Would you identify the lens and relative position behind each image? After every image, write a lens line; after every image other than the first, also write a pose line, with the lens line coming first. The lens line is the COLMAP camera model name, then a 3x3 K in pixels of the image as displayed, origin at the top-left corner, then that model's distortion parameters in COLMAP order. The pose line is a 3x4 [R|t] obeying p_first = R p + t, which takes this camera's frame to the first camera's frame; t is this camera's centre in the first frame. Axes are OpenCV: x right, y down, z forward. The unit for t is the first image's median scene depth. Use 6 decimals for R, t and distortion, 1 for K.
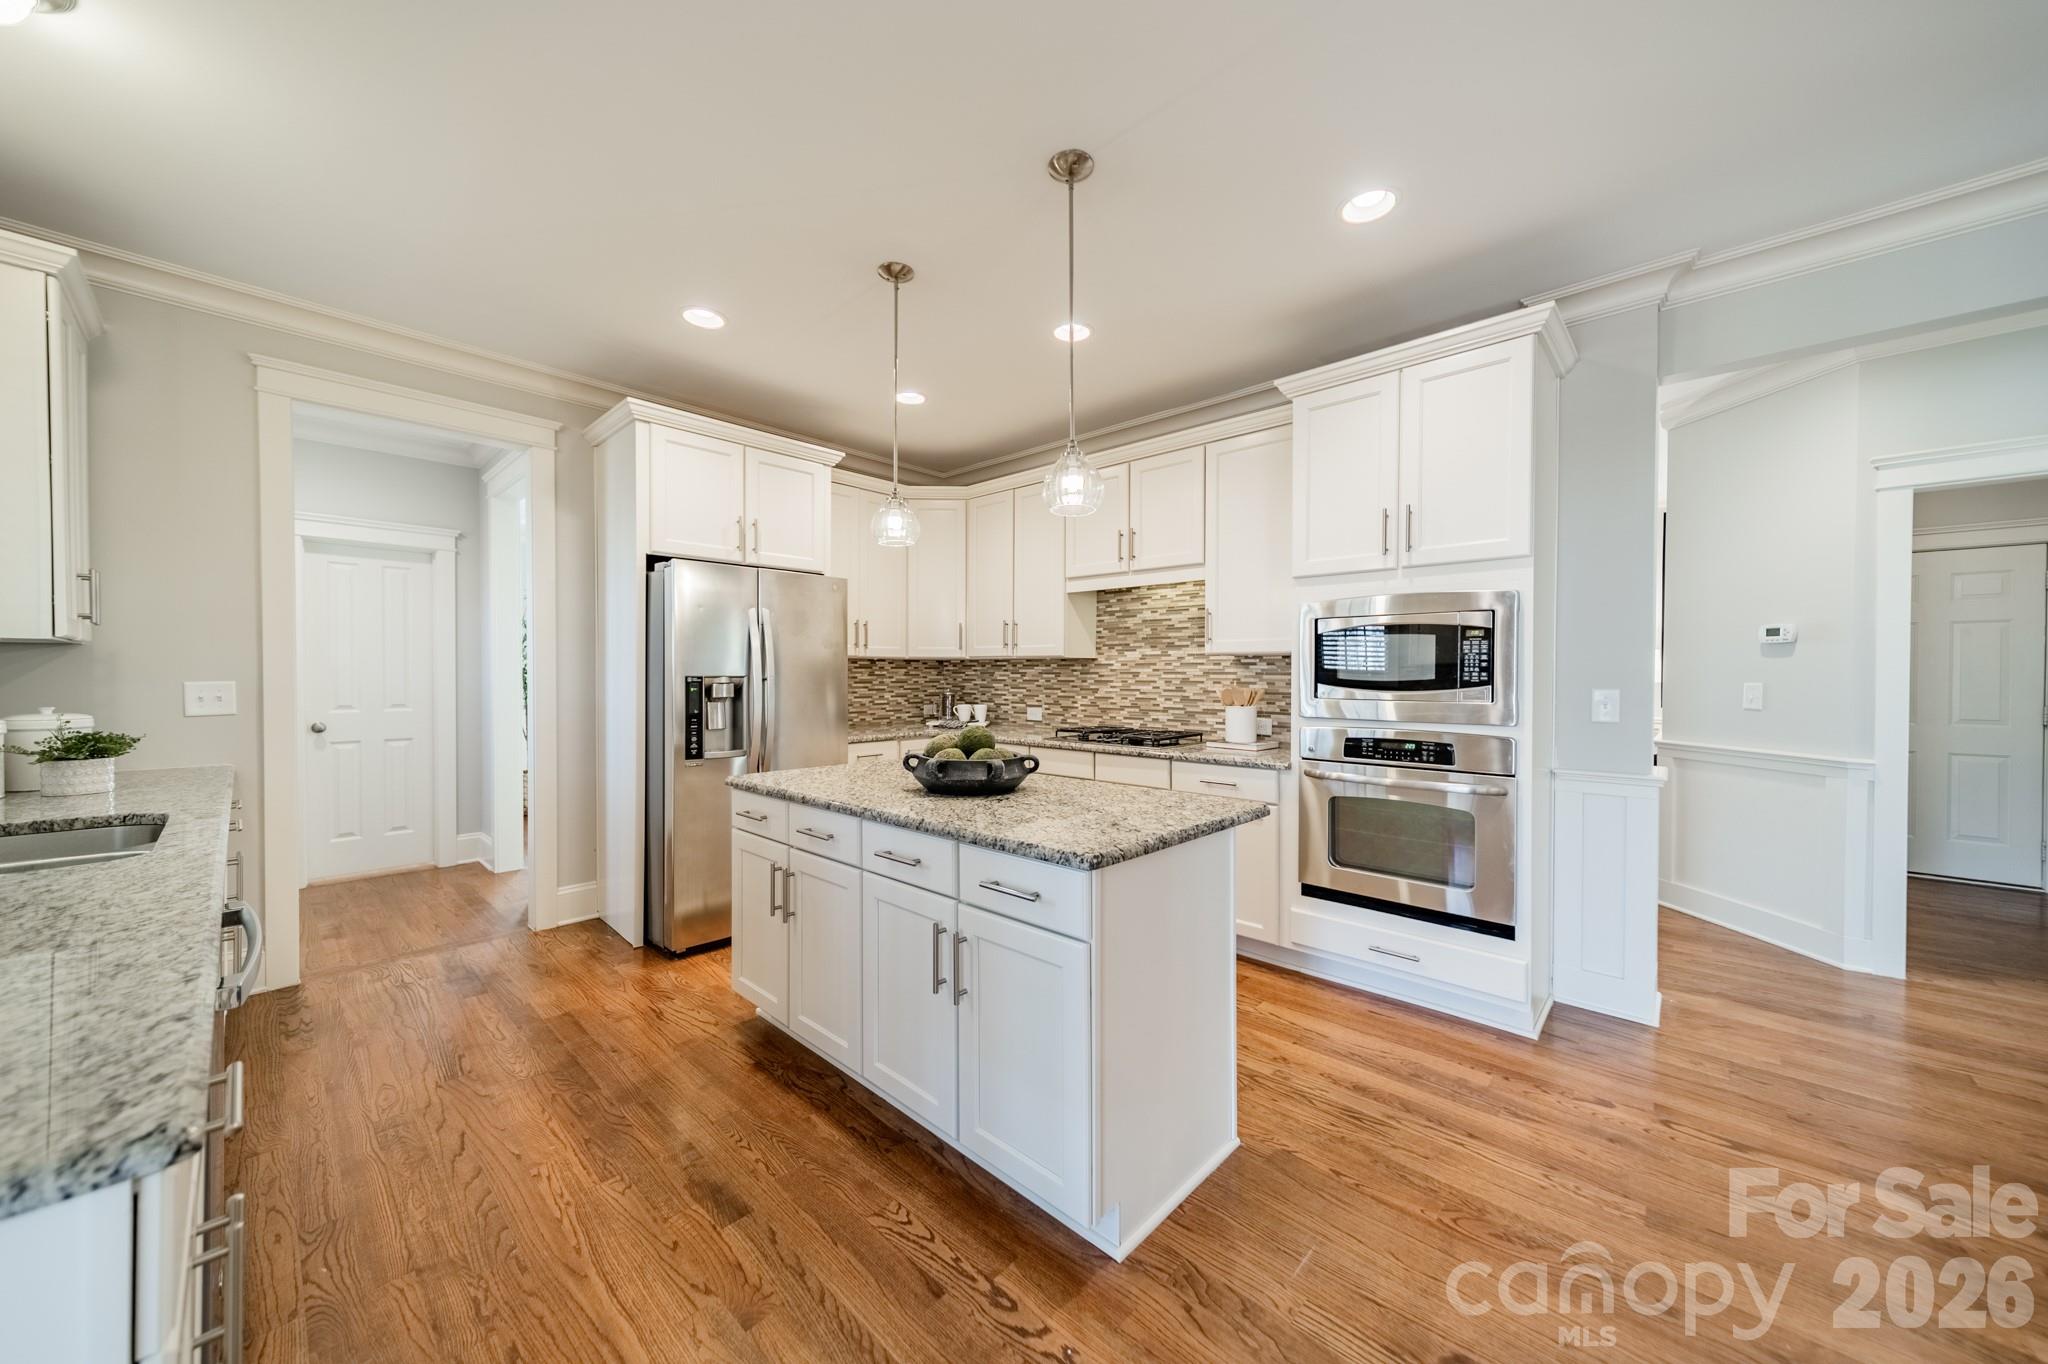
lens RADIAL K [[721.5, 0, 1010.5], [0, 721.5, 683.0], [0, 0, 1]] dist [0.000619, 0.000116]
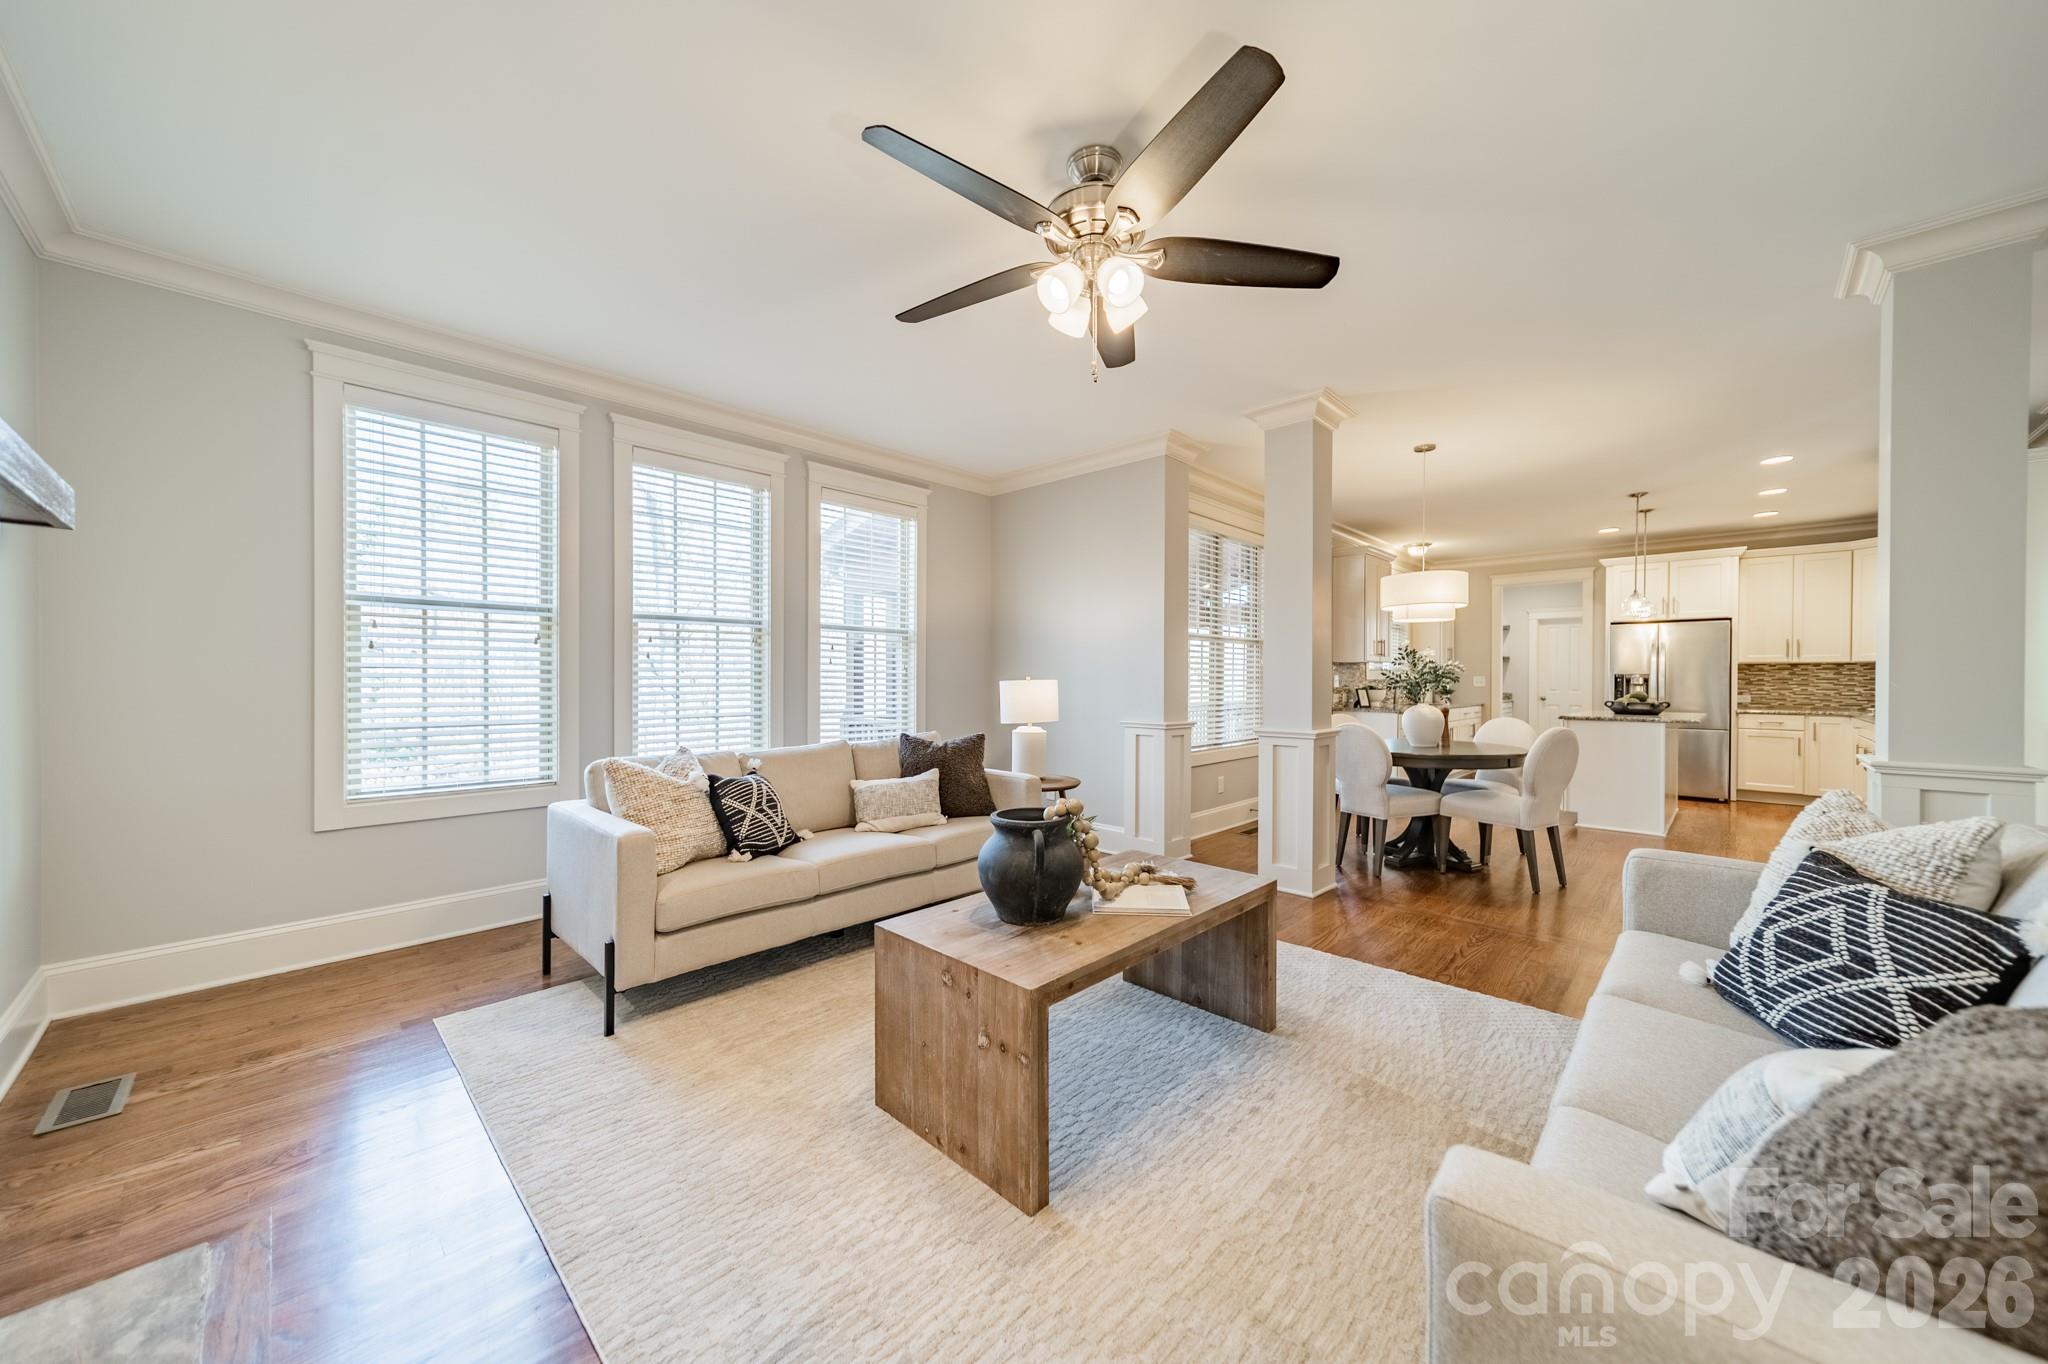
lens RADIAL K [[721.5, 0, 1022.1], [0, 721.5, 680.5], [0, 0, 1]] dist [0.000619, 0.000116]
pose [[-0.003967, -0.000561, -0.999992, 1.789145], [-0.016383, 0.999866, -0.000496, 0.037959], [0.999858, 0.016381, -0.003976, -0.789450]]
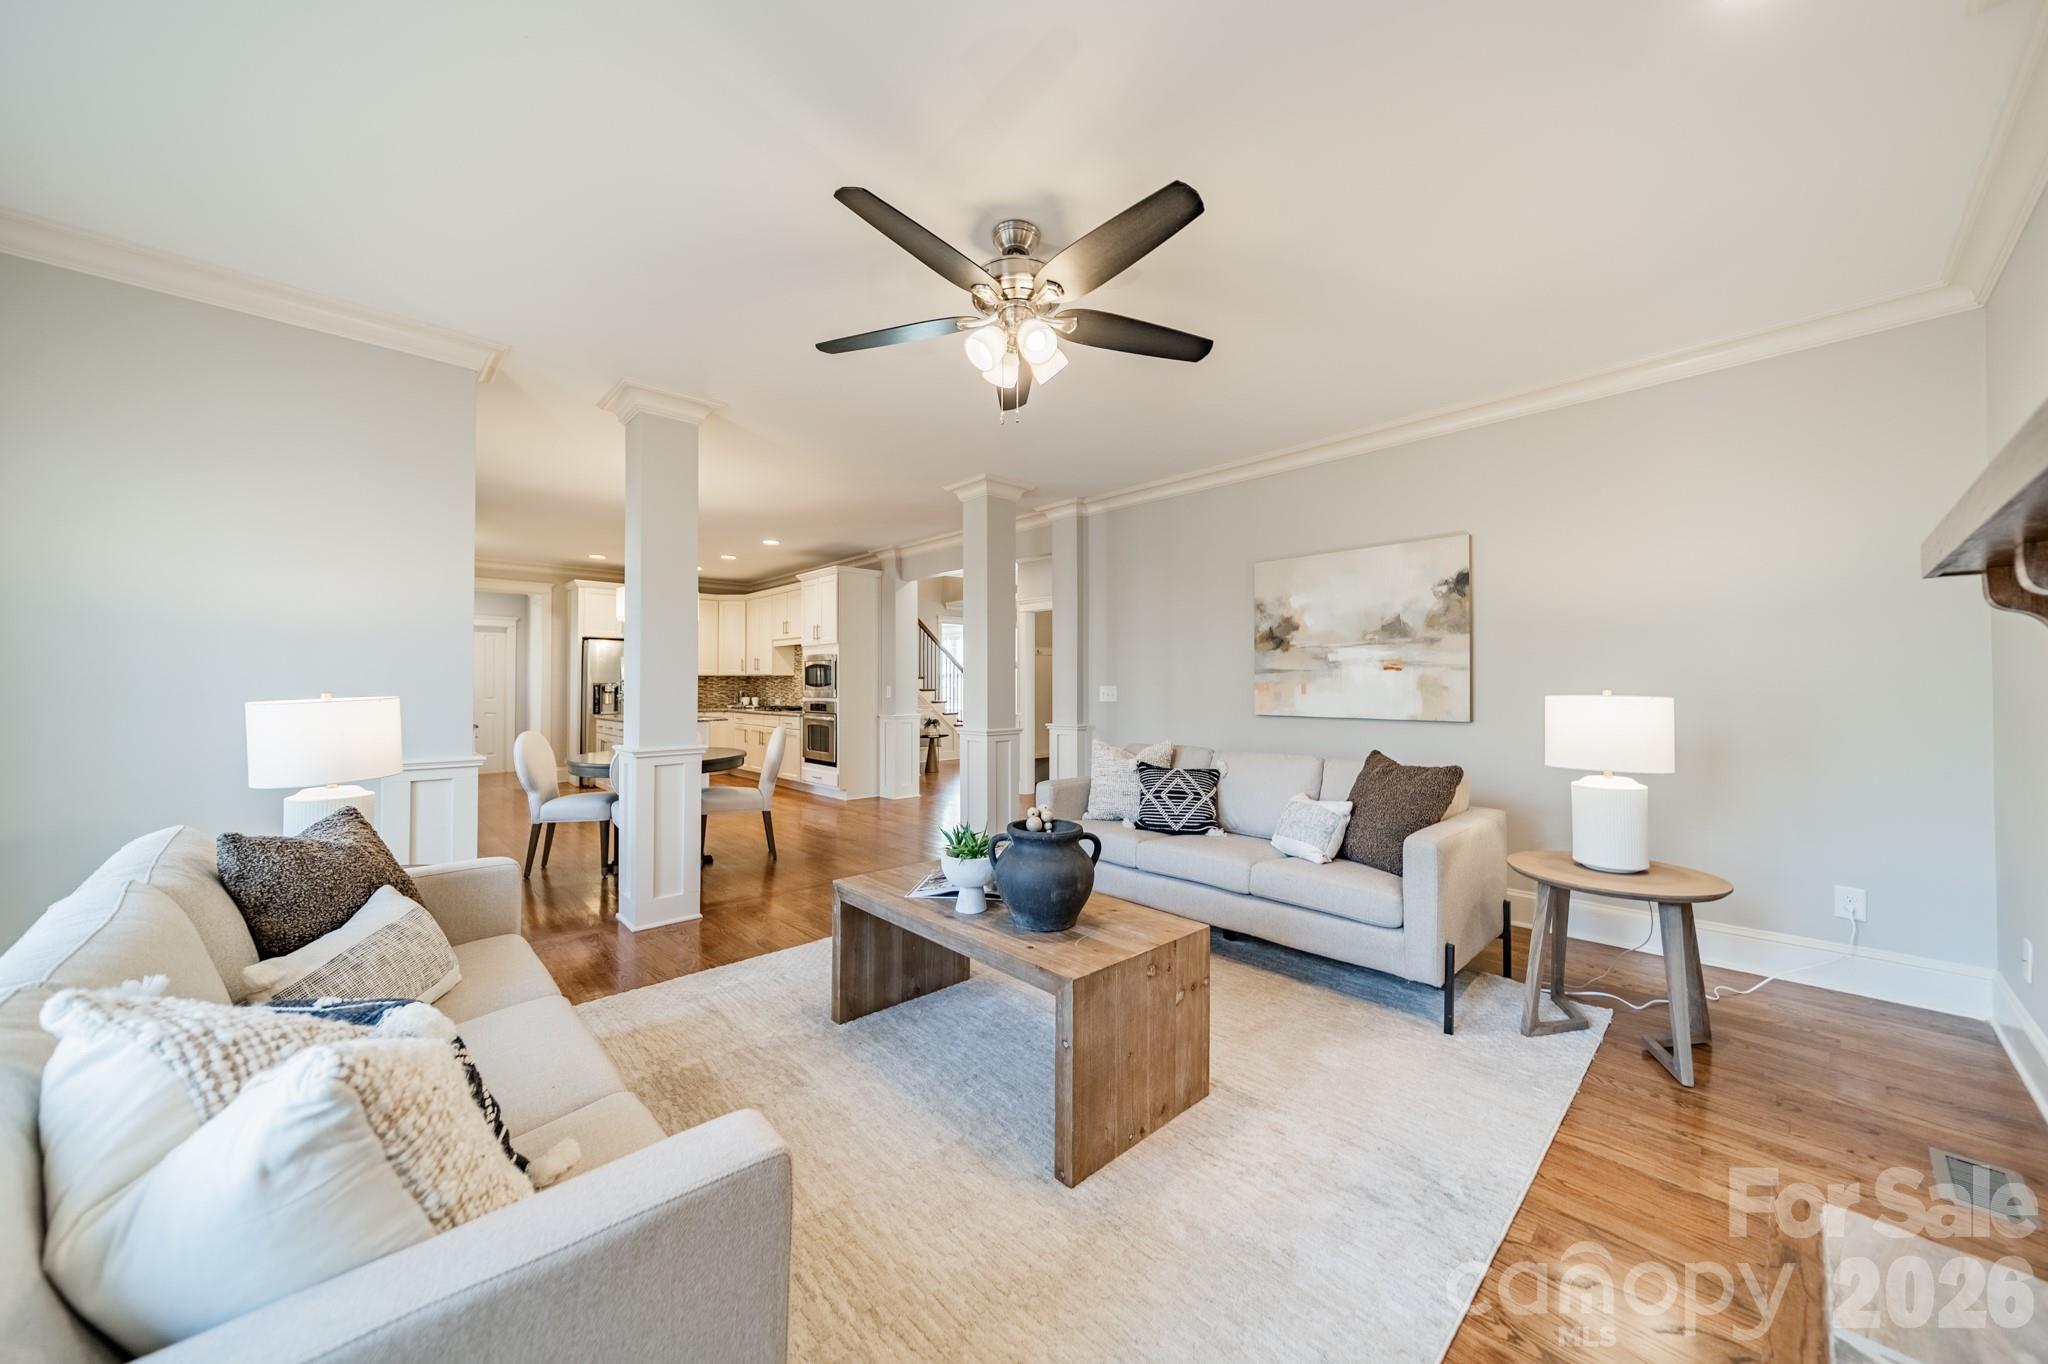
lens RADIAL K [[721.5, 0, 1032.9], [0, 721.5, 682.9], [0, 0, 1]] dist [0.000619, 0.000116]
pose [[0.998494, -0.005031, -0.054639, 1.194331], [0.004112, 0.999849, -0.016910, 0.035691], [0.054716, 0.016660, 0.998363, -1.433694]]
